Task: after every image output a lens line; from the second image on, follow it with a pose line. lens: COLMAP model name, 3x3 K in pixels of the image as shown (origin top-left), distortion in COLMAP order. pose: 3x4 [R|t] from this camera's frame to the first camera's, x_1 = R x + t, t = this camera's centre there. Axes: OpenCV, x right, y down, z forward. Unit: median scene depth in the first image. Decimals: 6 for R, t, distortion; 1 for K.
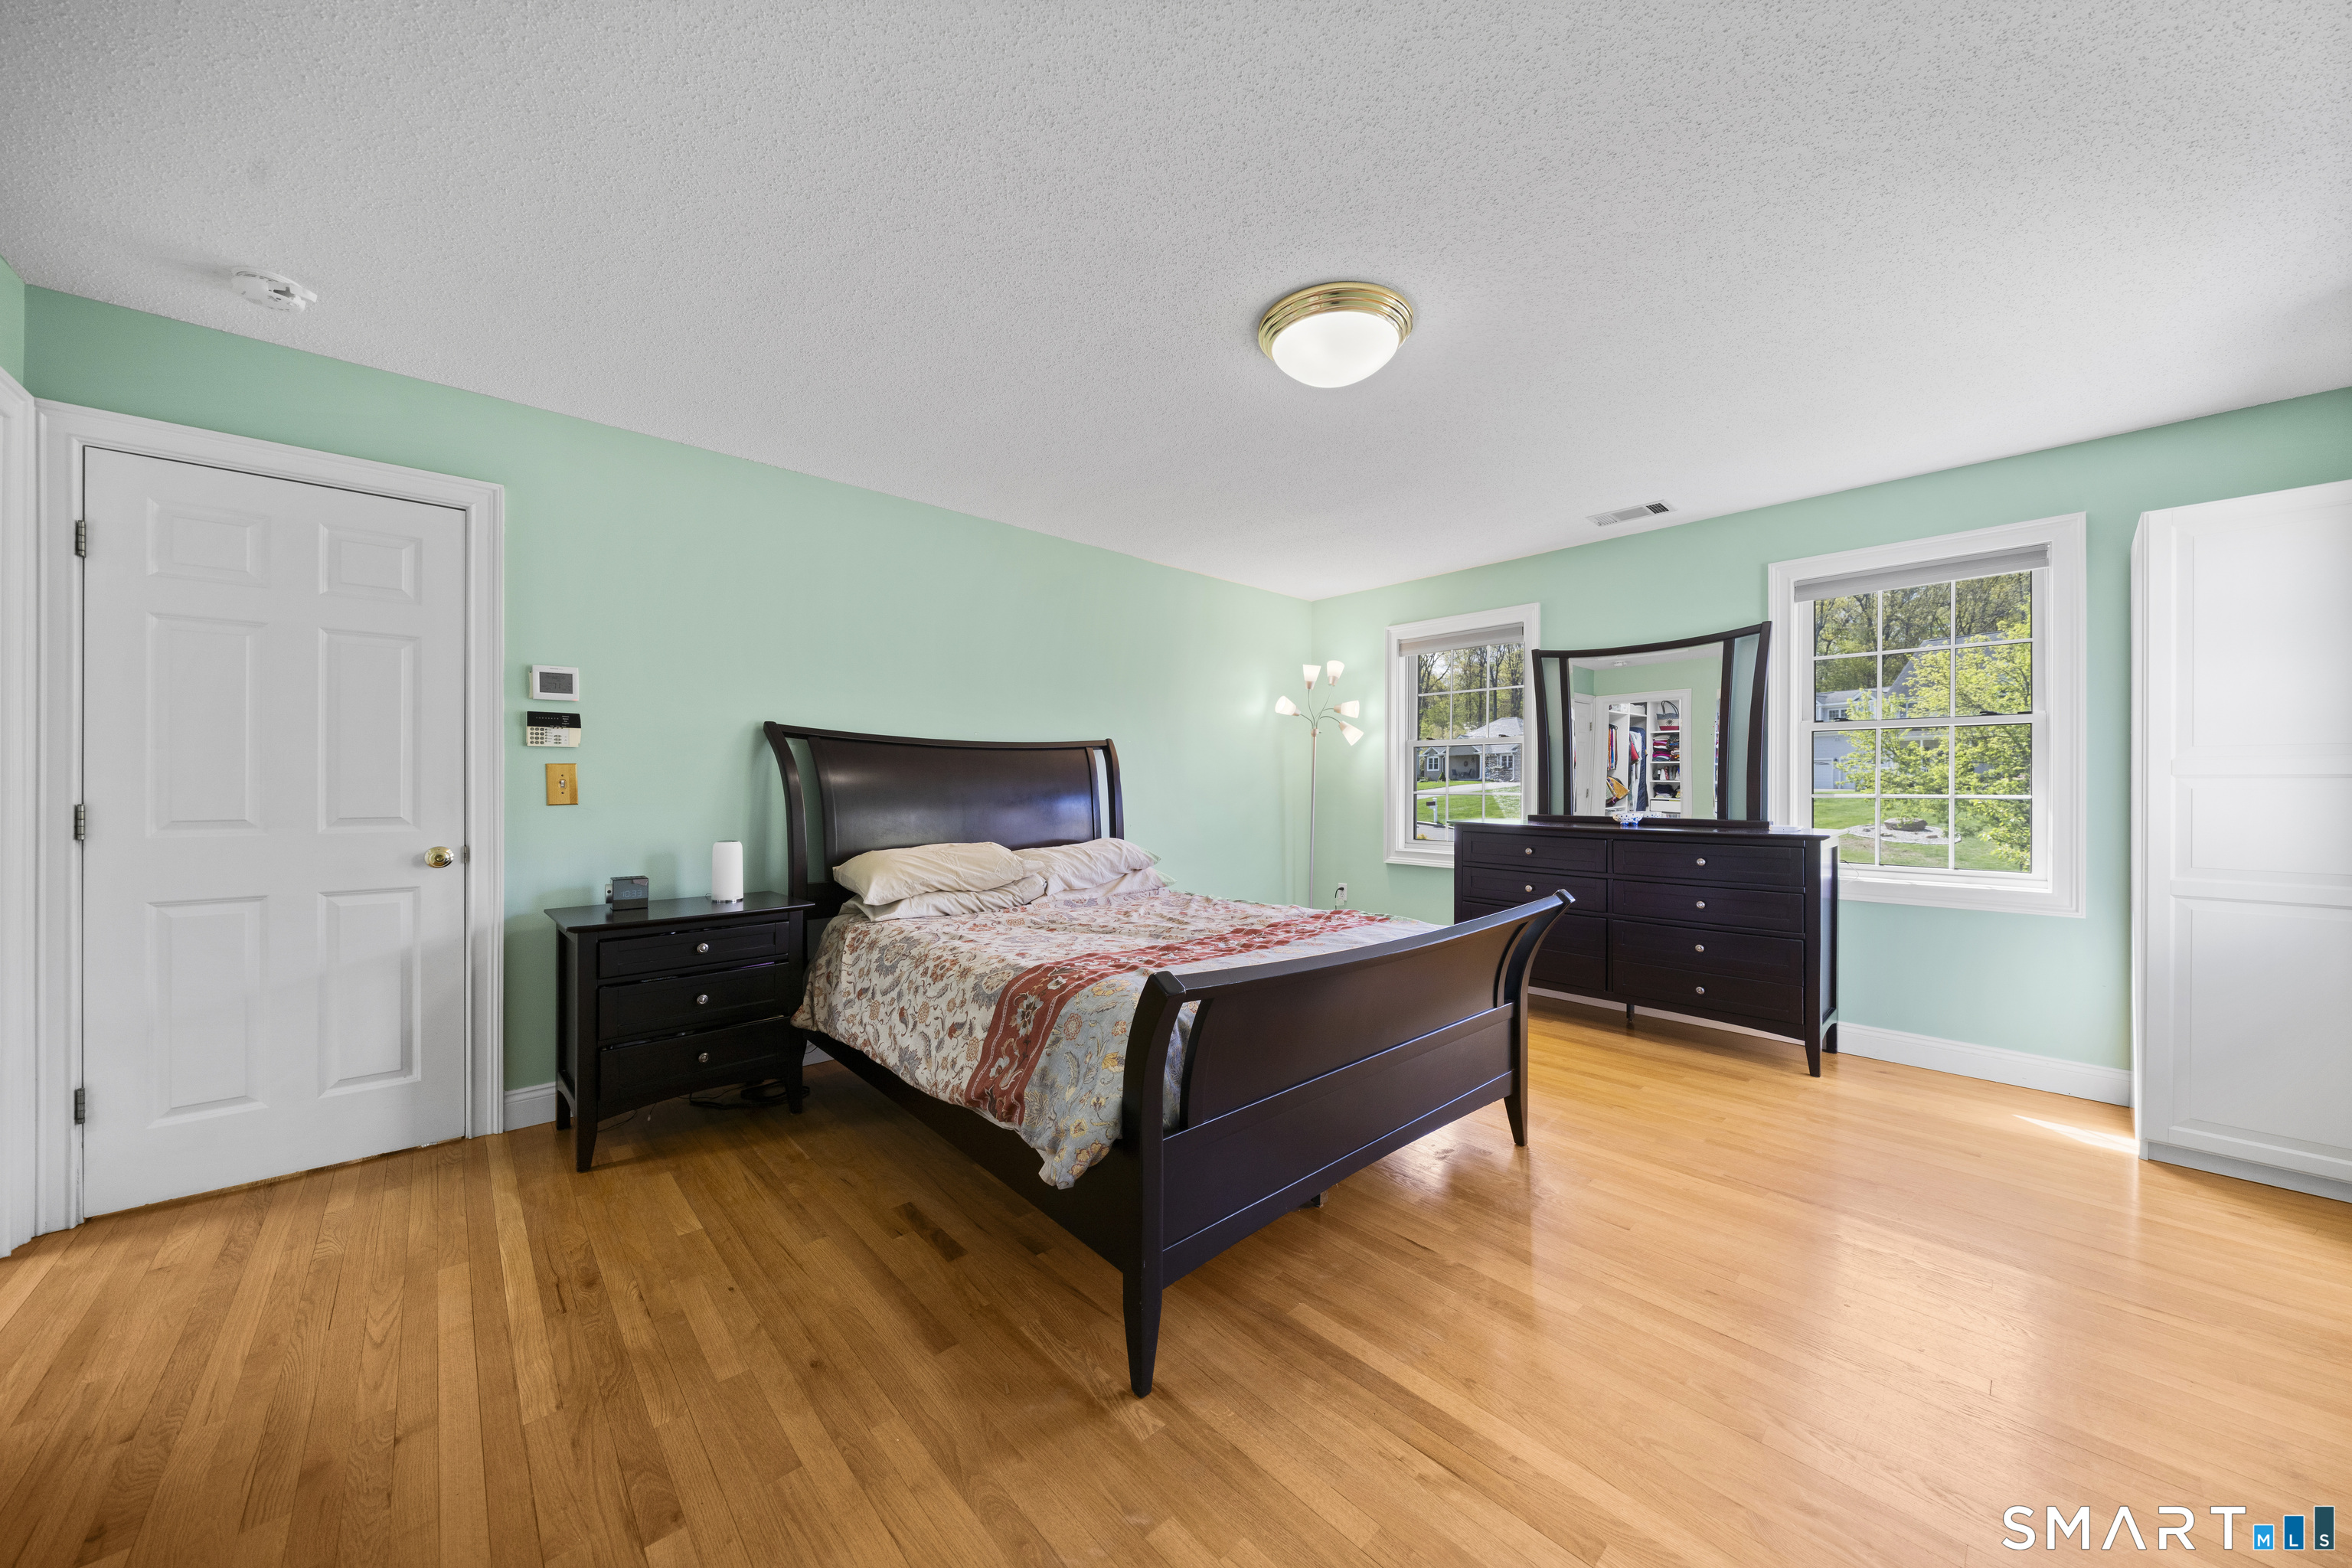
lens RADIAL K [[802.9, 0, 1186.2], [0, 802.9, 787.7], [0, 0, 1]] dist [-0.004743, -0.000305]
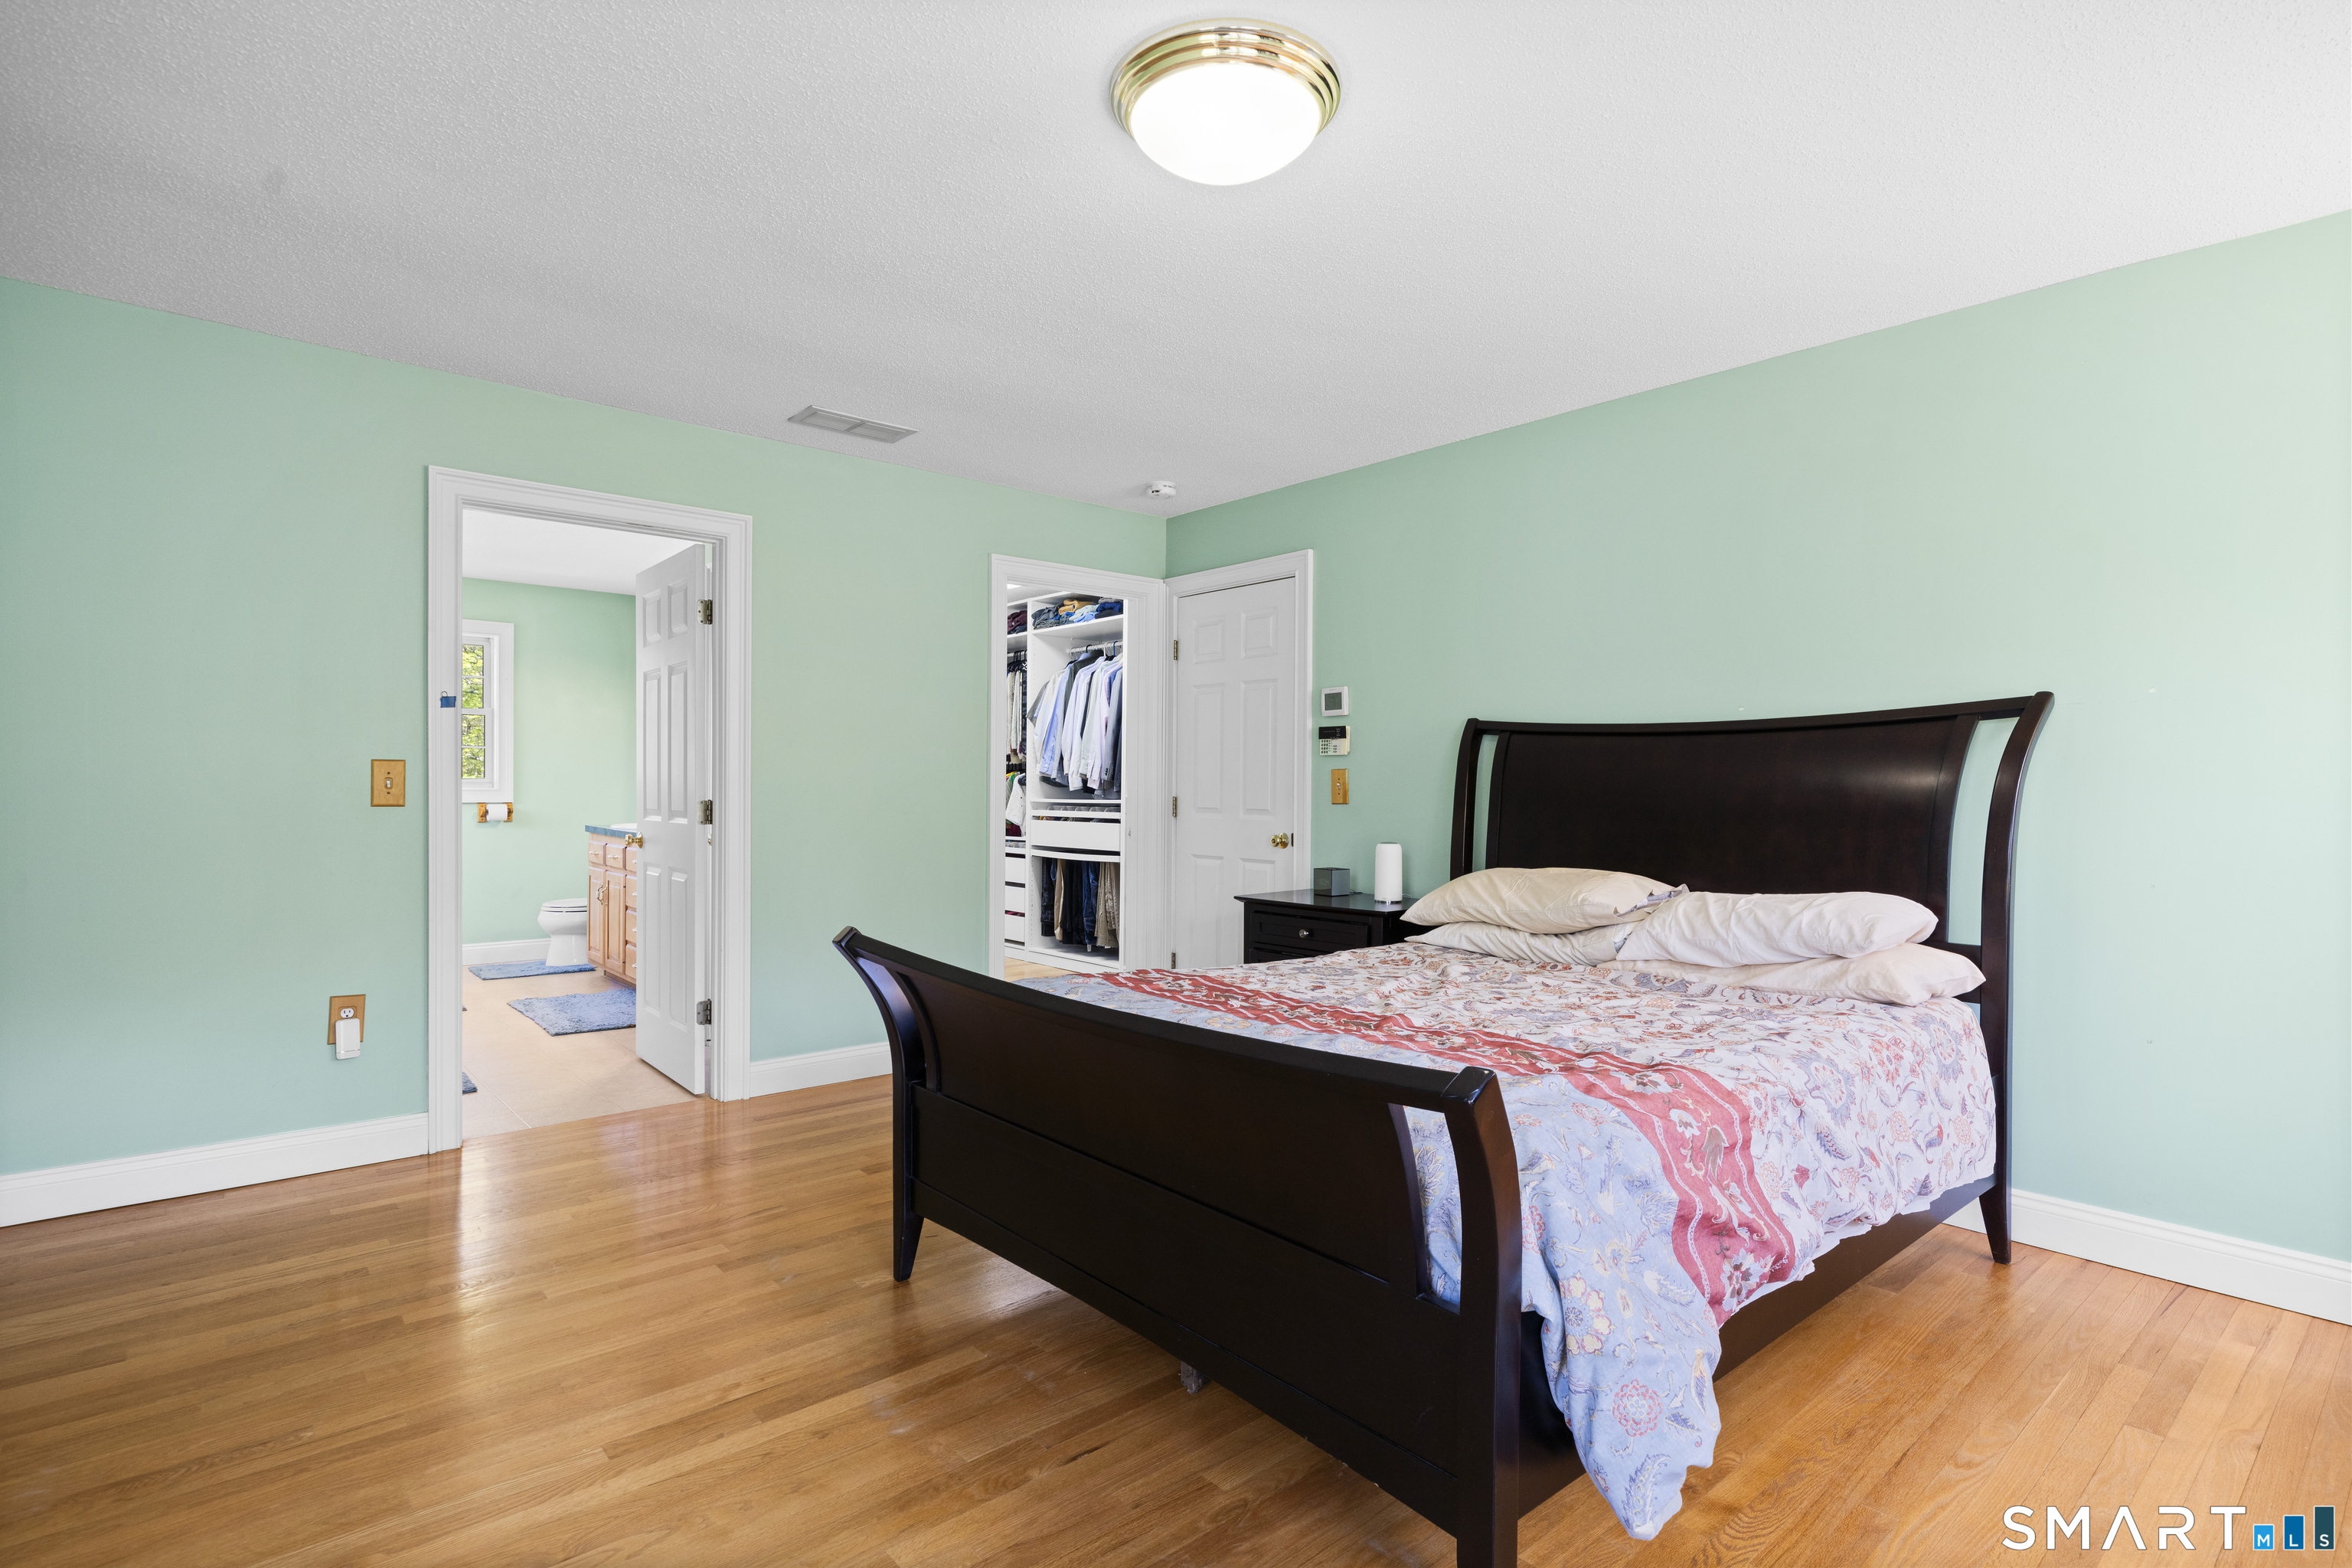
lens RADIAL K [[1174.1, 0, 1170.8], [0, 1174.1, 793.5], [0, 0, 1]] dist [0.001092, 0.000511]
pose [[-0.048254, 0.002635, -0.998832, 0.977153], [-0.016563, 0.999857, 0.003438, 0.004229], [0.998698, 0.016709, -0.048203, 0.851409]]
